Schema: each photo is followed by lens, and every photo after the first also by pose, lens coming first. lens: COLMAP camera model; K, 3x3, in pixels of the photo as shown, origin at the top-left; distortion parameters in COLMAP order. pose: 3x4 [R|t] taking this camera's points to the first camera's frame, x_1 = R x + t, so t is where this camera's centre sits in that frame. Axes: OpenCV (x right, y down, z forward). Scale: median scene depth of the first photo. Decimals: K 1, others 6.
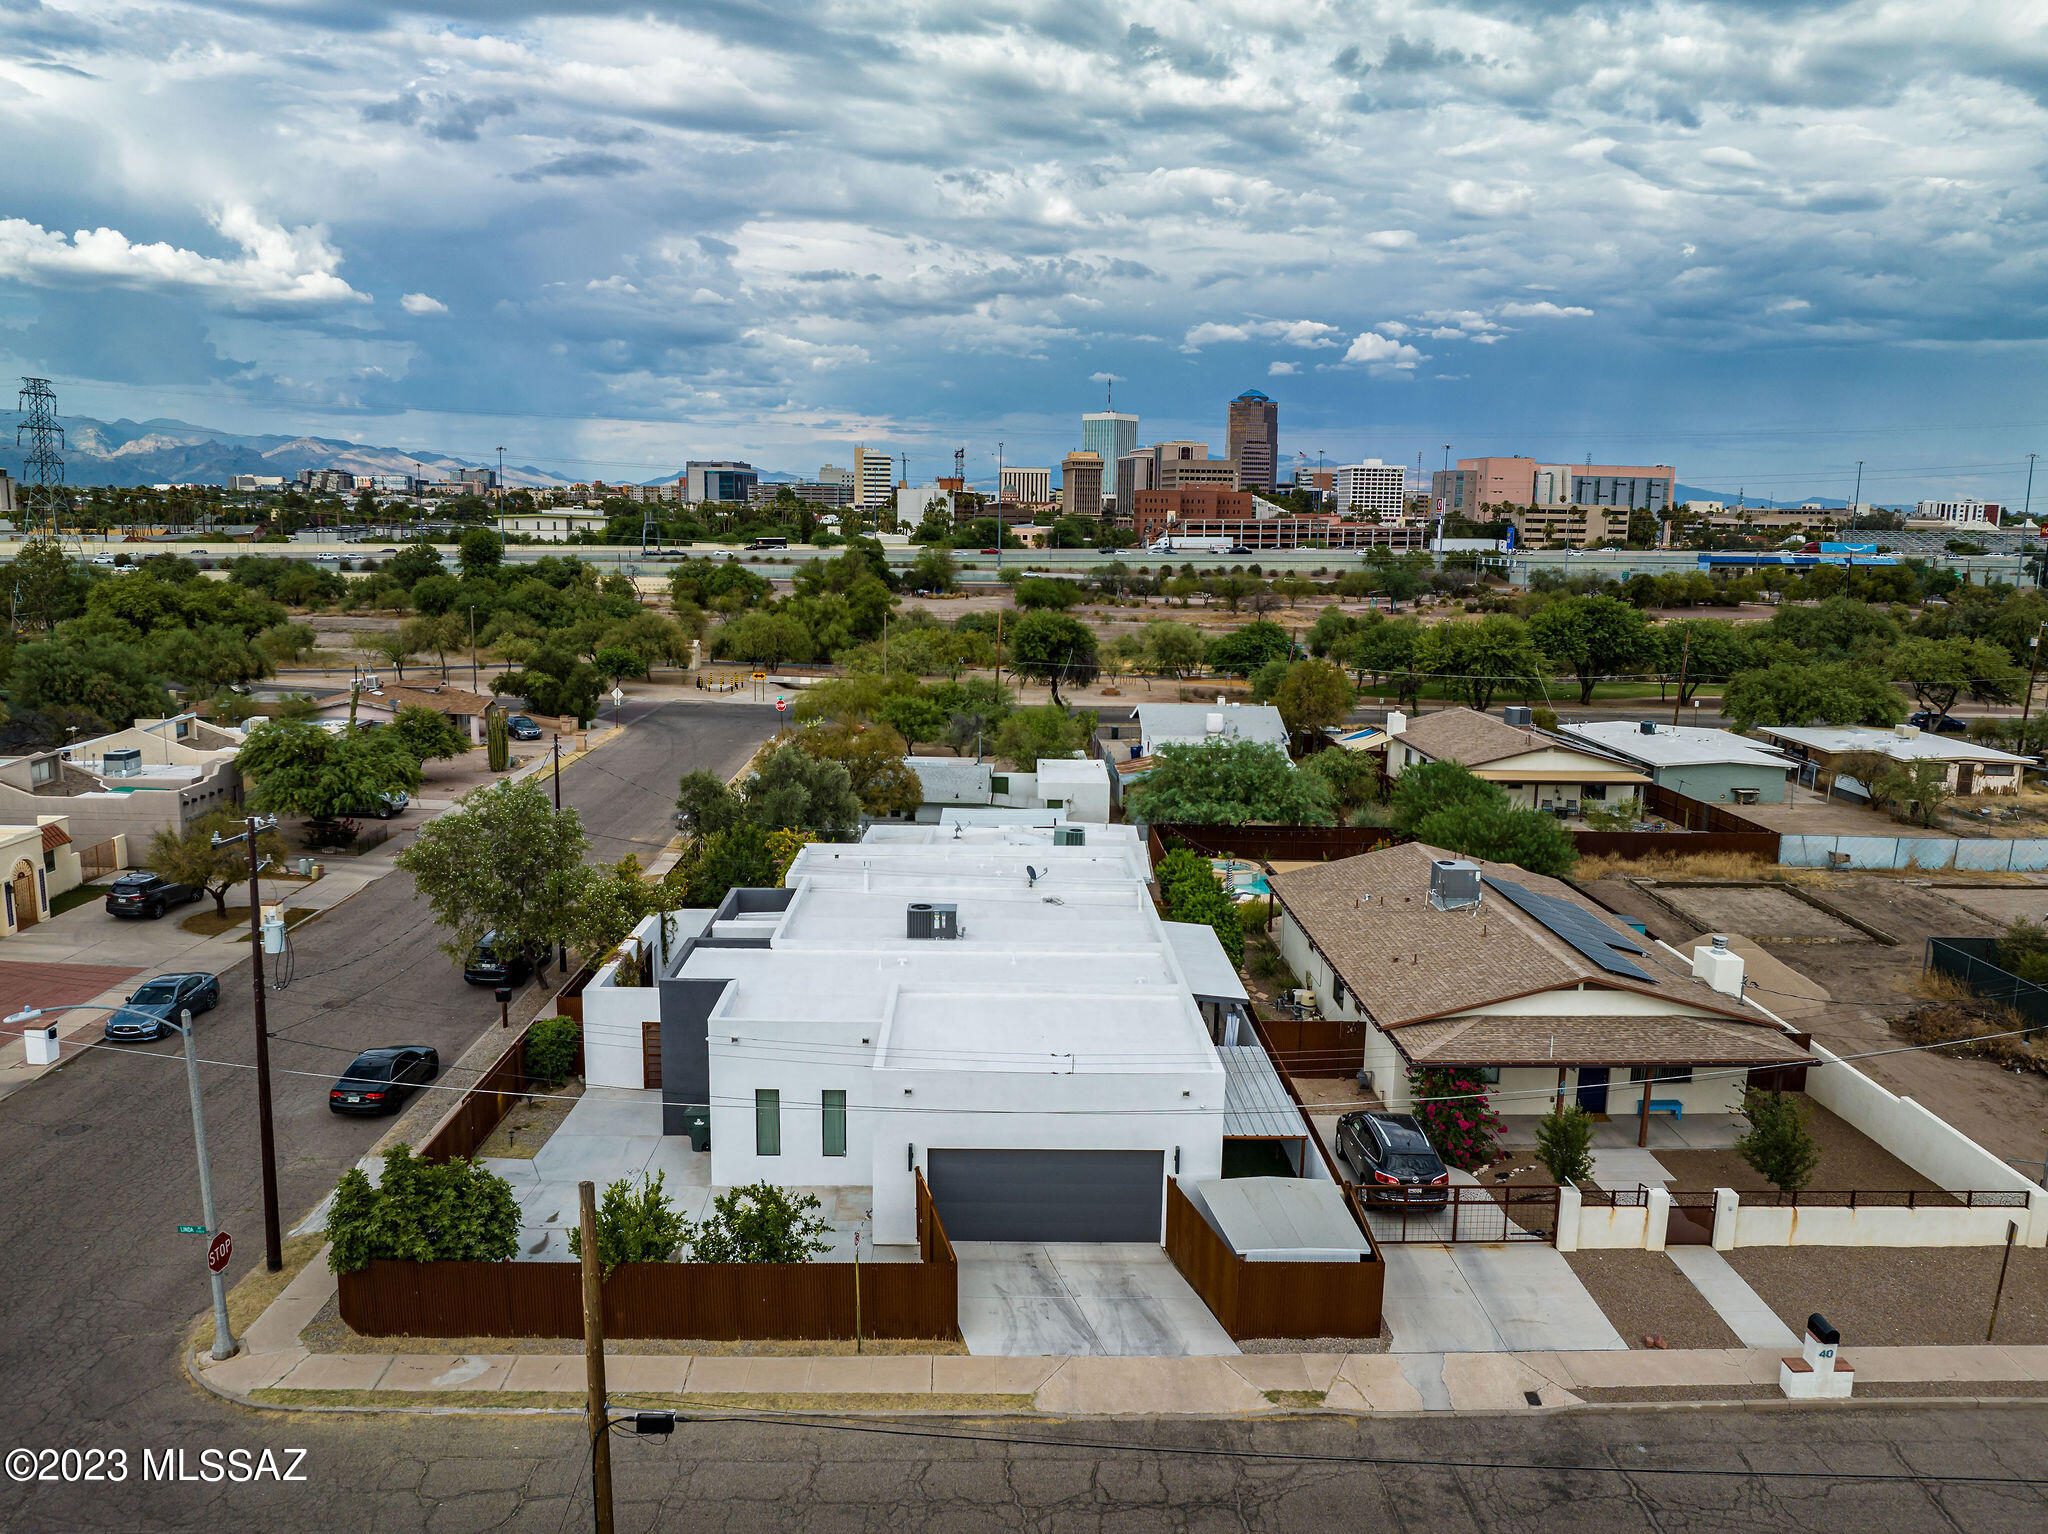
lens RADIAL K [[1448.0, 0, 1017.0], [0, 1448.0, 772.7], [0, 0, 1]] dist [-0.056590, 0.027045]
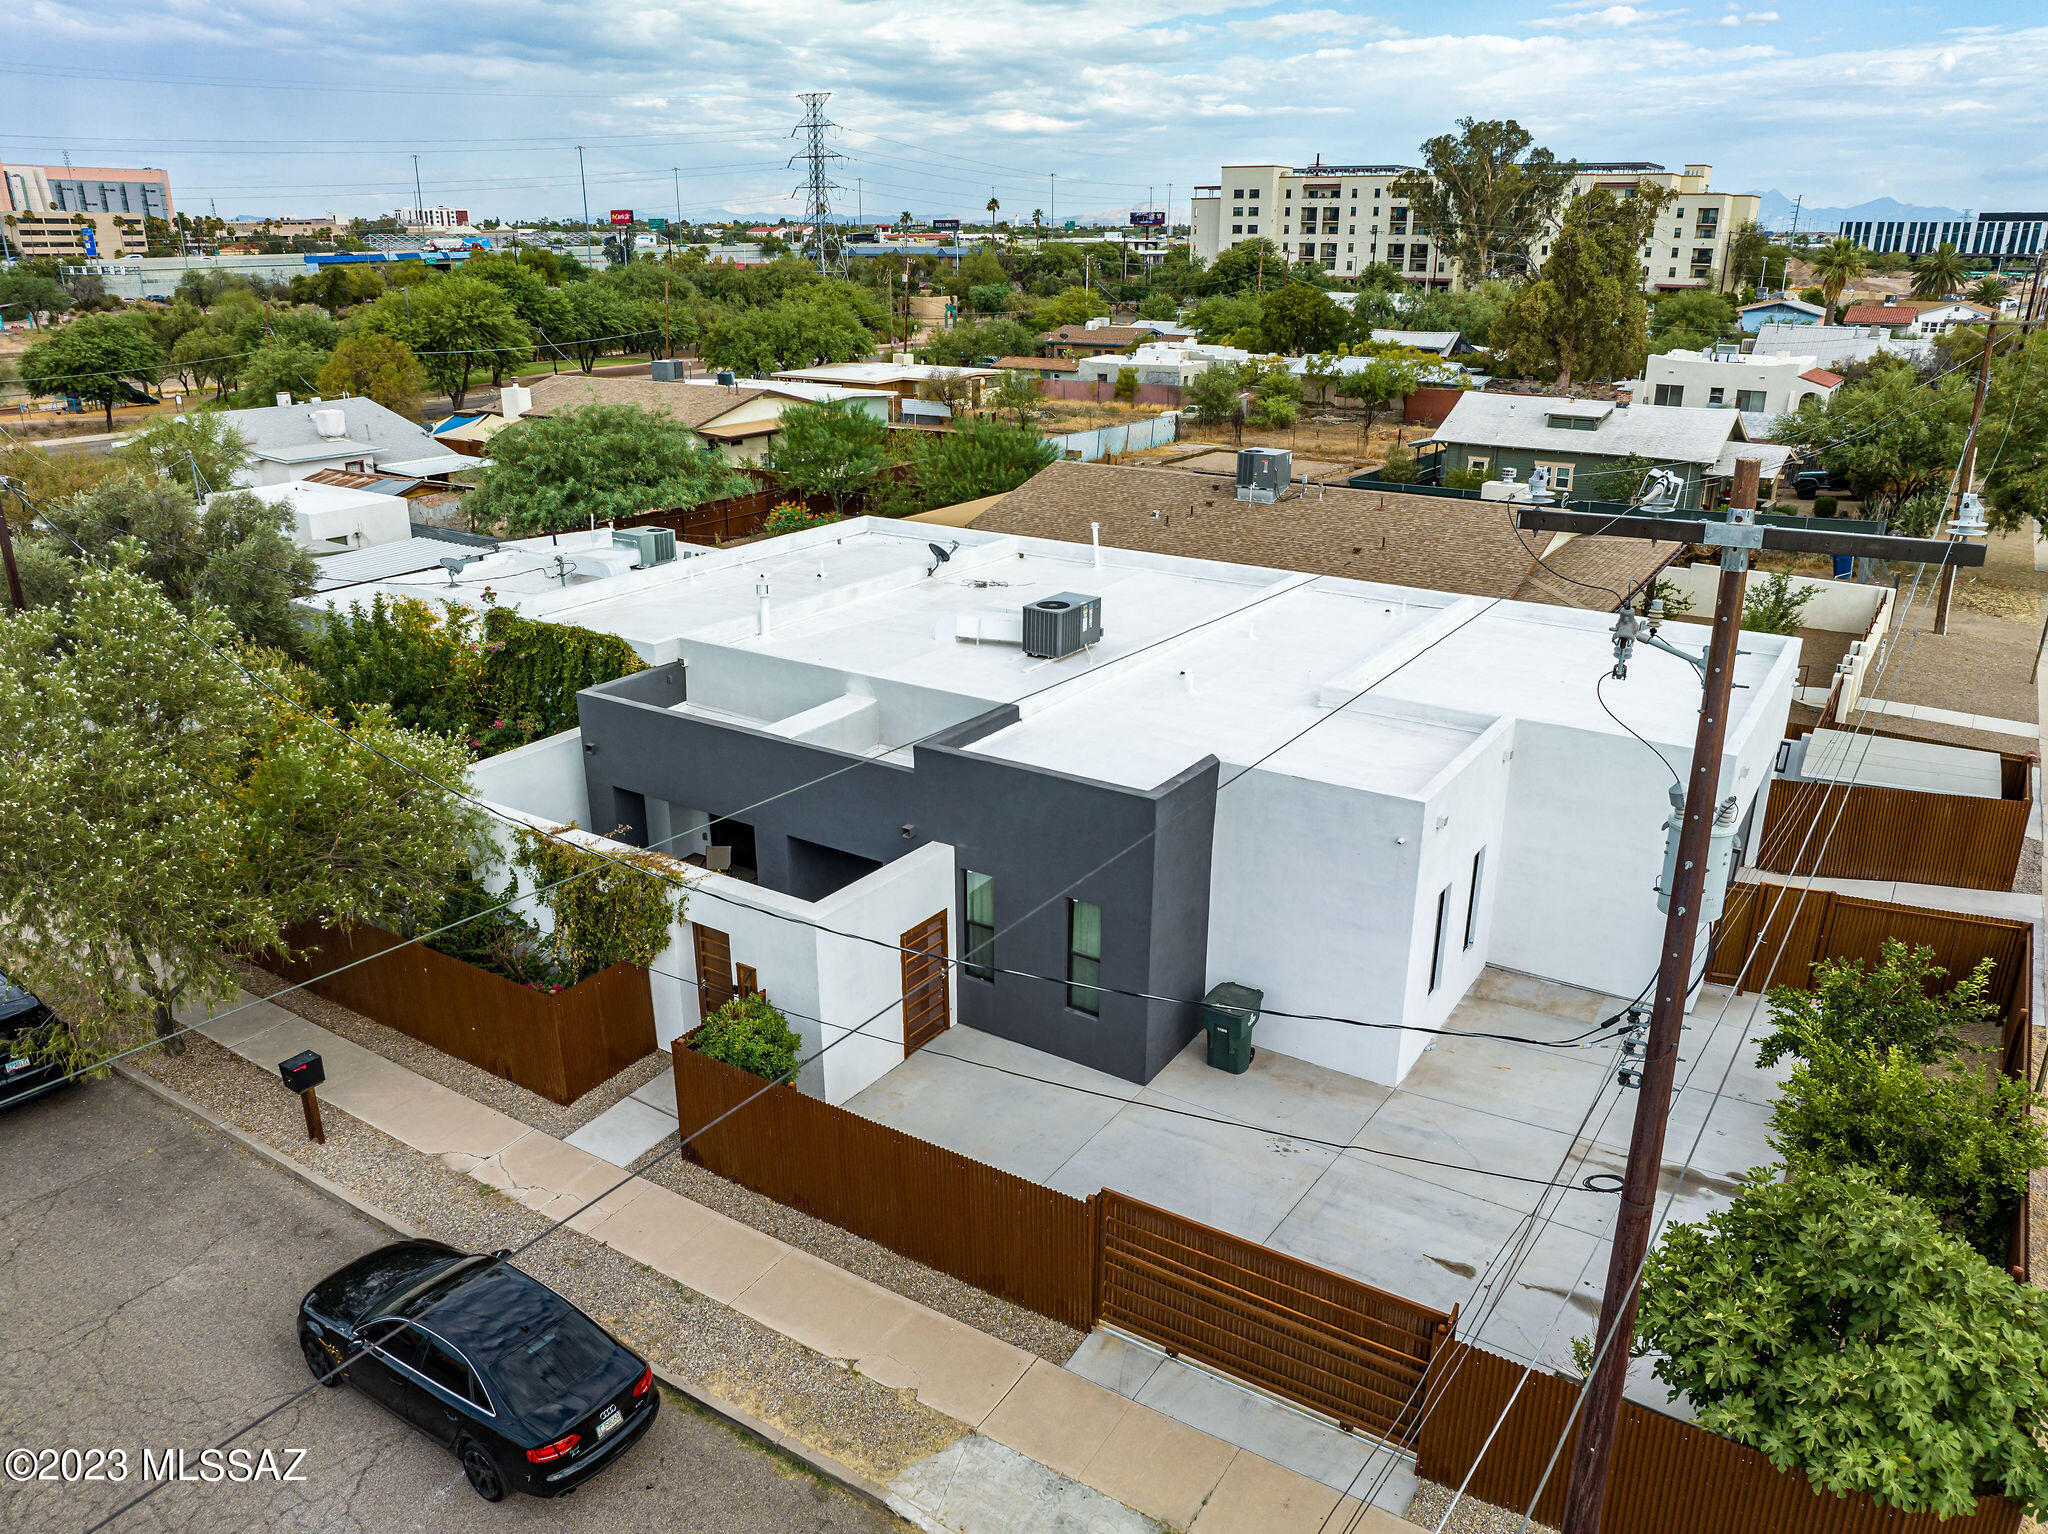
lens RADIAL K [[1448.0, 0, 1015.7], [0, 1448.0, 752.2], [0, 0, 1]] dist [-0.056590, 0.027045]
pose [[0.565806, -0.290269, 0.771756, -0.349537], [0.154132, 0.956721, 0.246836, -0.000953], [-0.810004, -0.020709, 0.586058, 0.397262]]
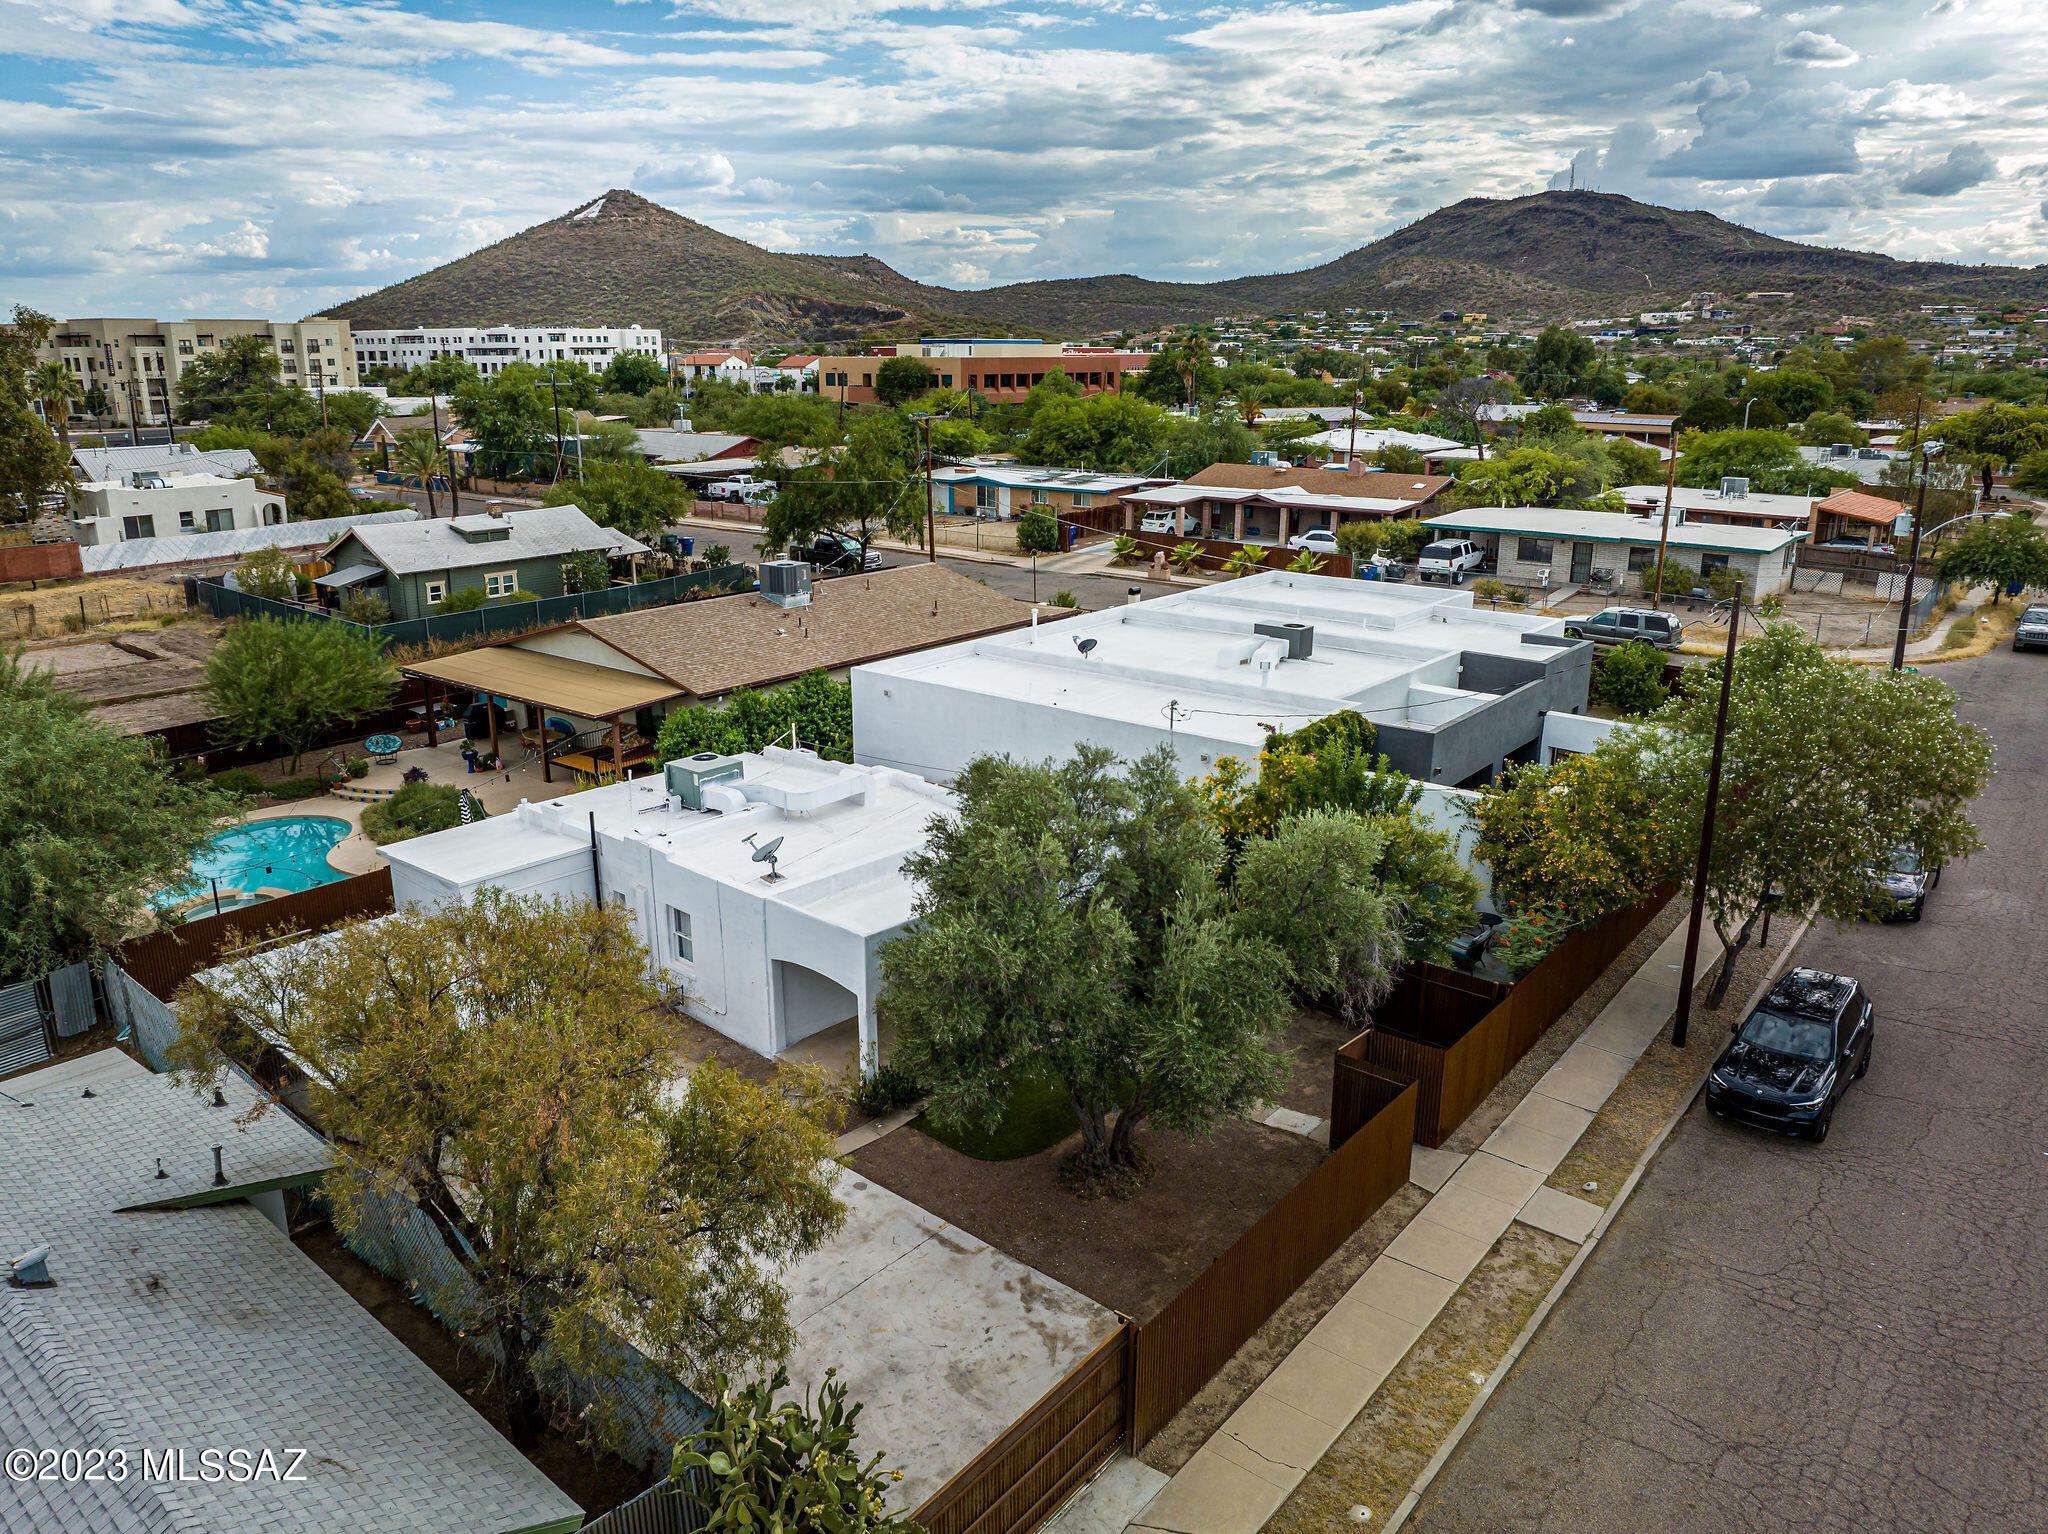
lens RADIAL K [[1448.0, 0, 1020.7], [0, 1448.0, 756.3], [0, 0, 1]] dist [-0.056590, 0.027045]
pose [[-0.760476, -0.190755, 0.620716, -0.323736], [0.103879, 0.907834, 0.406259, -0.141189], [-0.641004, 0.373429, -0.670571, 1.091219]]
